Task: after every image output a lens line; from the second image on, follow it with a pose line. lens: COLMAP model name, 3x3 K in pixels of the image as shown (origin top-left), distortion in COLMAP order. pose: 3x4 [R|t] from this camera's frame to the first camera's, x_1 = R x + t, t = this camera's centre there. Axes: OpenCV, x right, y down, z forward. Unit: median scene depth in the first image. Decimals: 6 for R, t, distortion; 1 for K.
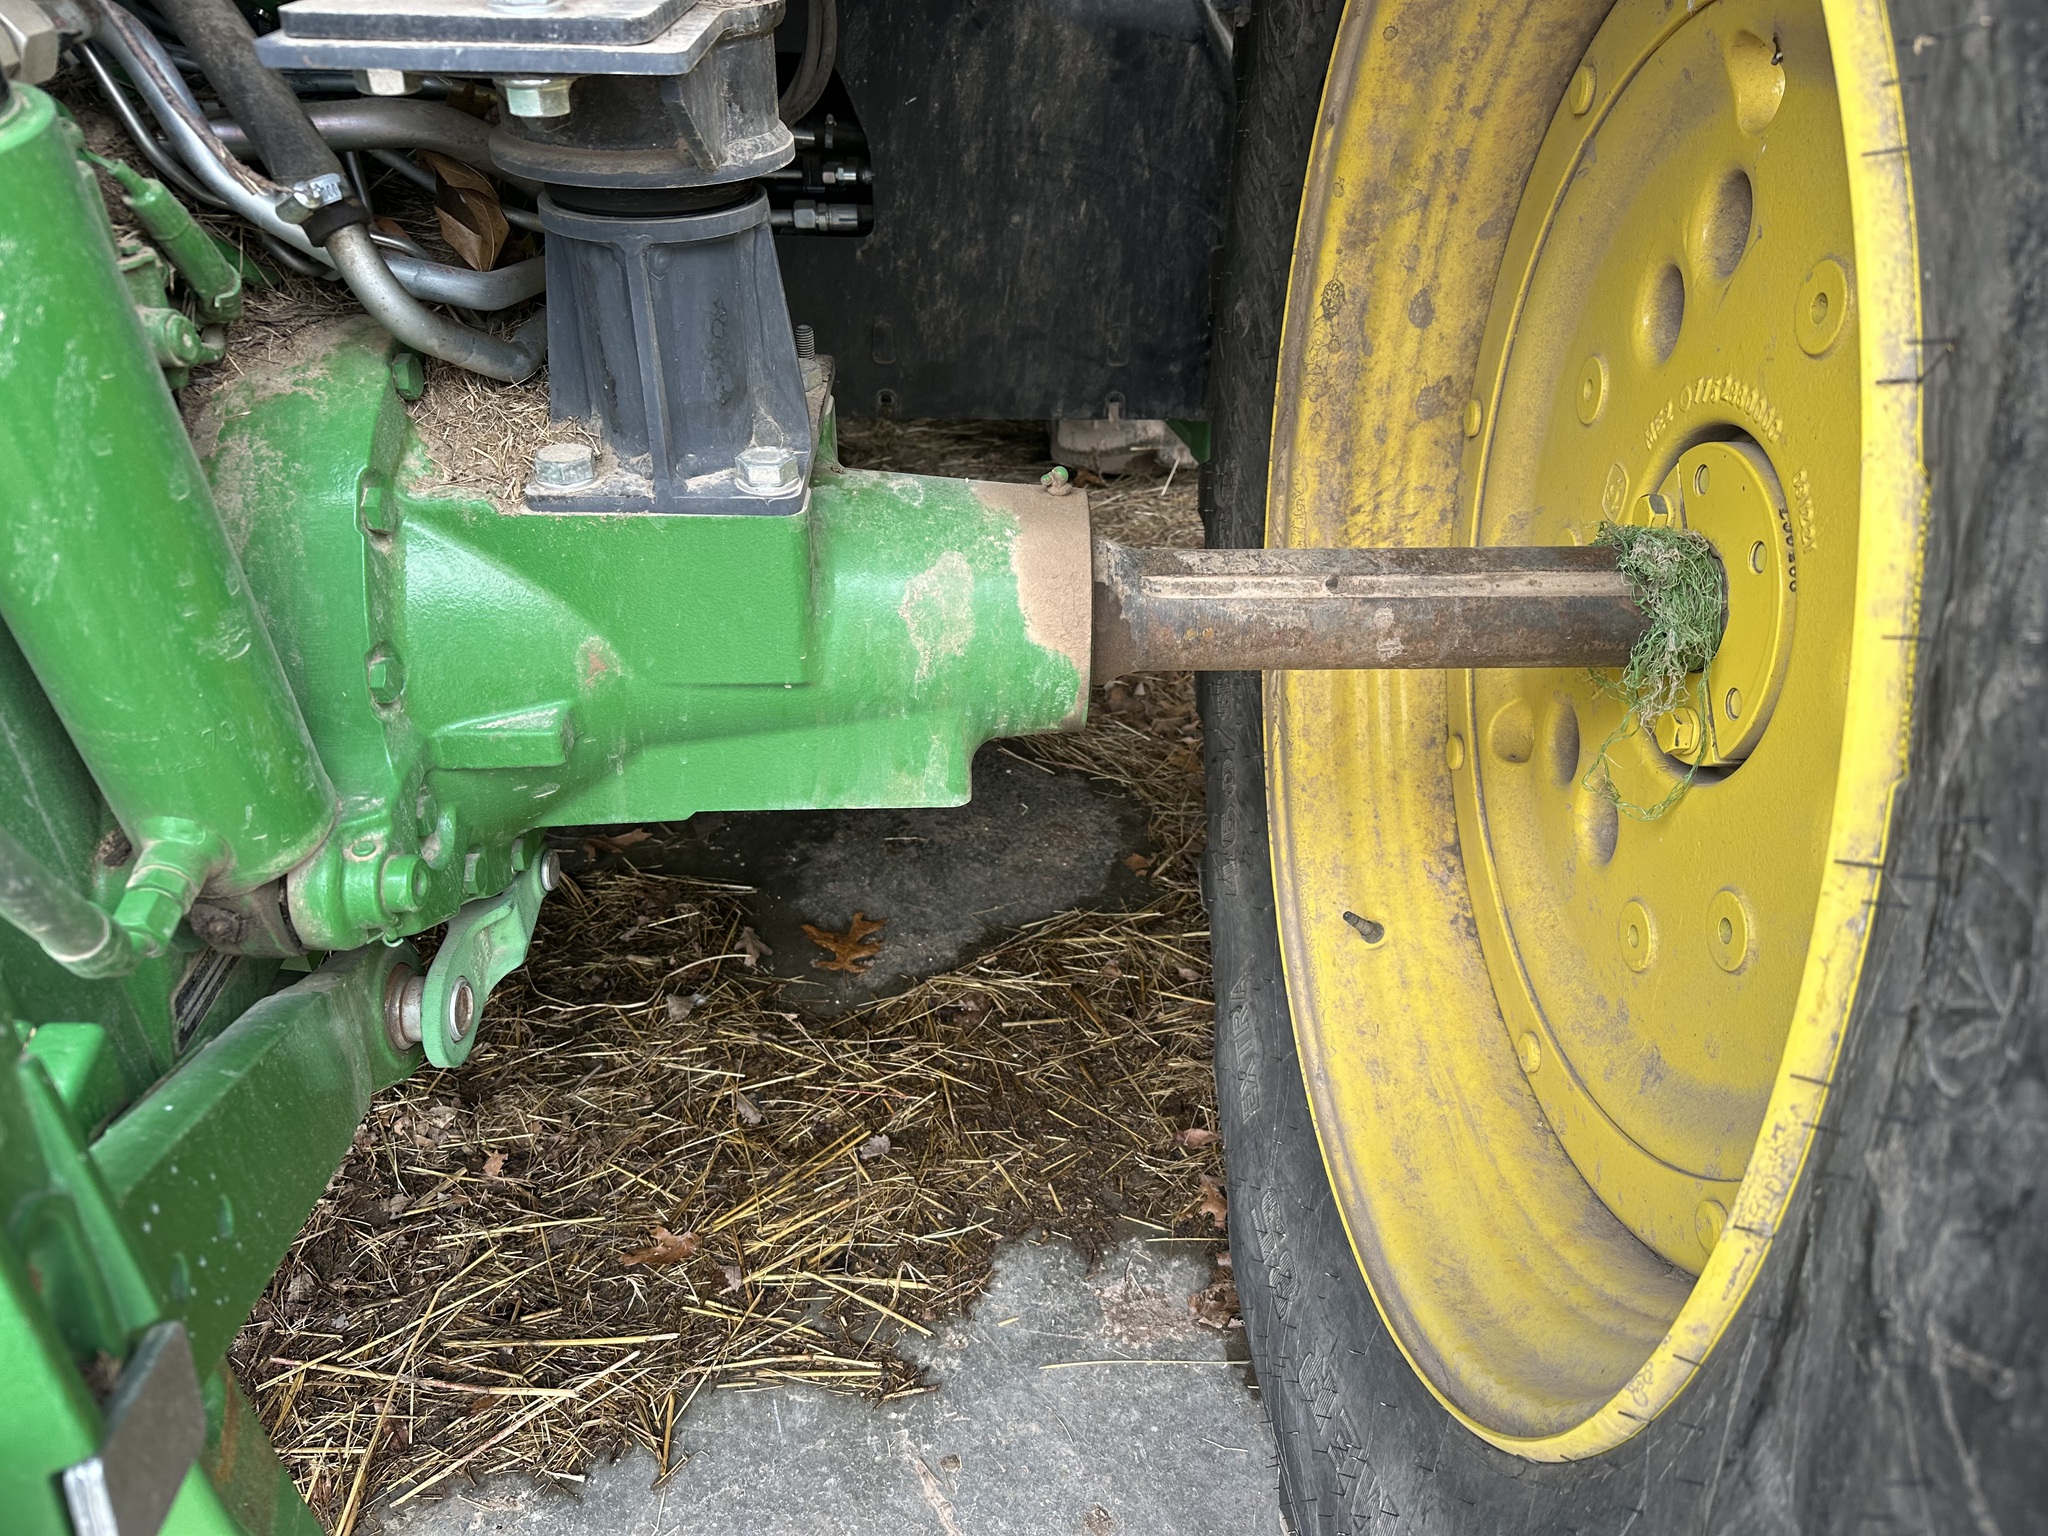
lens RADIAL K [[1386.1, 0, 923.1], [0, 1386.1, 769.9], [0, 0, 1]] dist [0.069396, -0.176637]
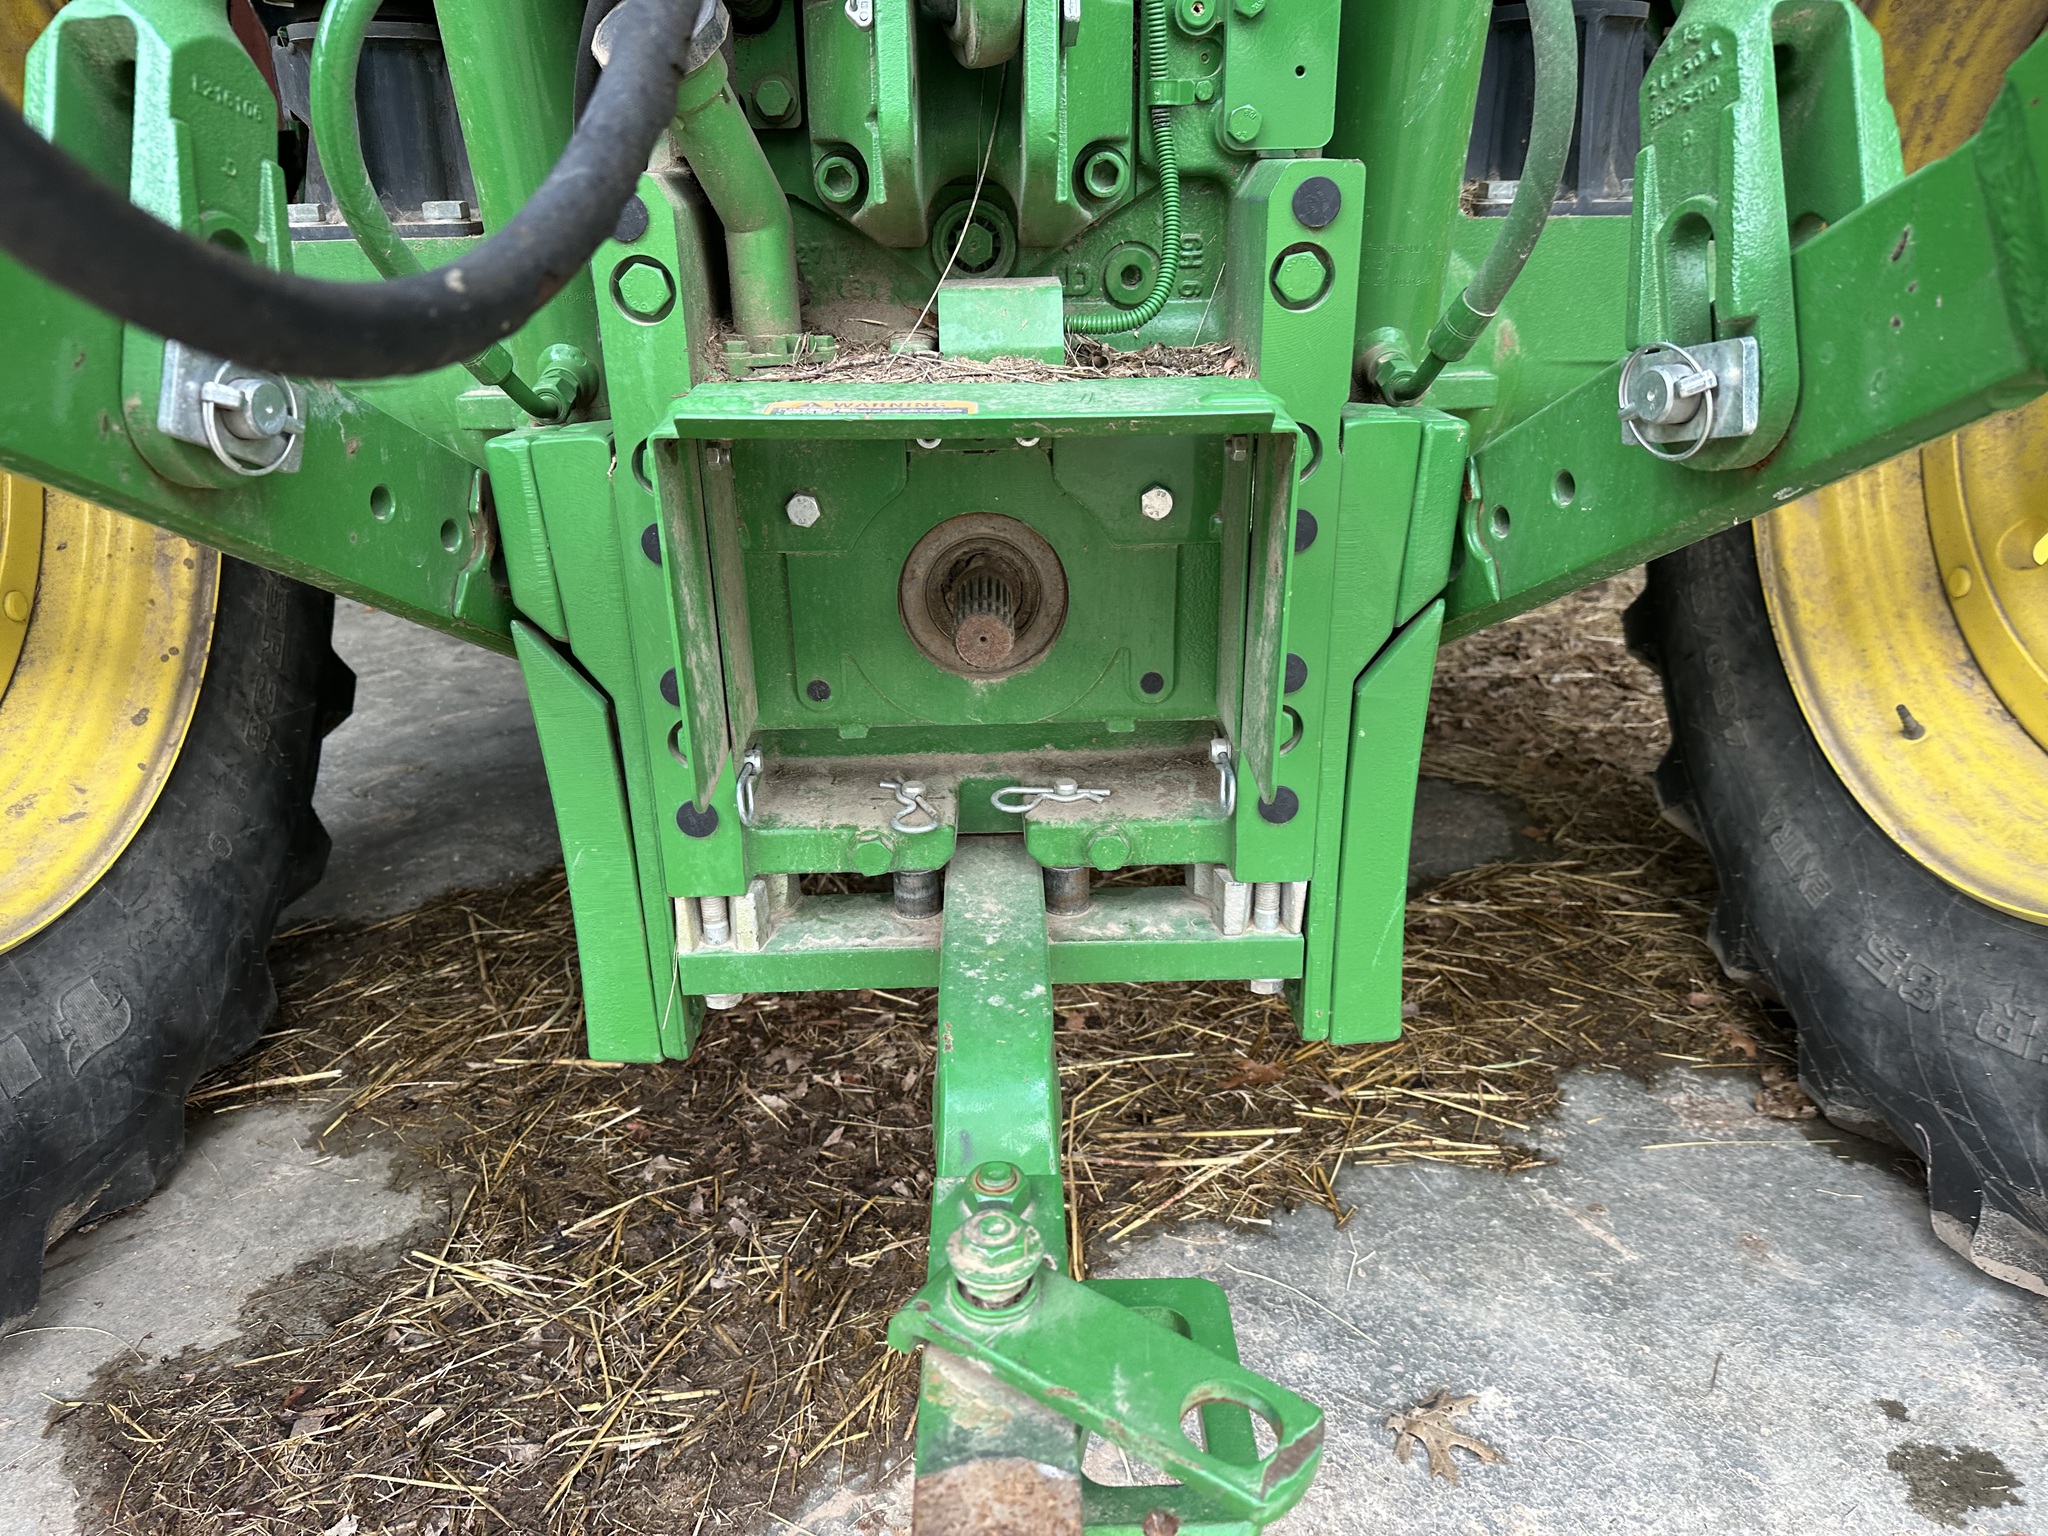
lens RADIAL K [[1421.4, 0, 996.5], [0, 1421.4, 759.4], [0, 0, 1]] dist [0.072260, -0.101211]
pose [[0.999811, -0.016980, 0.009476, -0.426657], [0.018441, 0.982556, -0.185048, 0.325603], [-0.006168, 0.185188, 0.982684, -0.166227]]
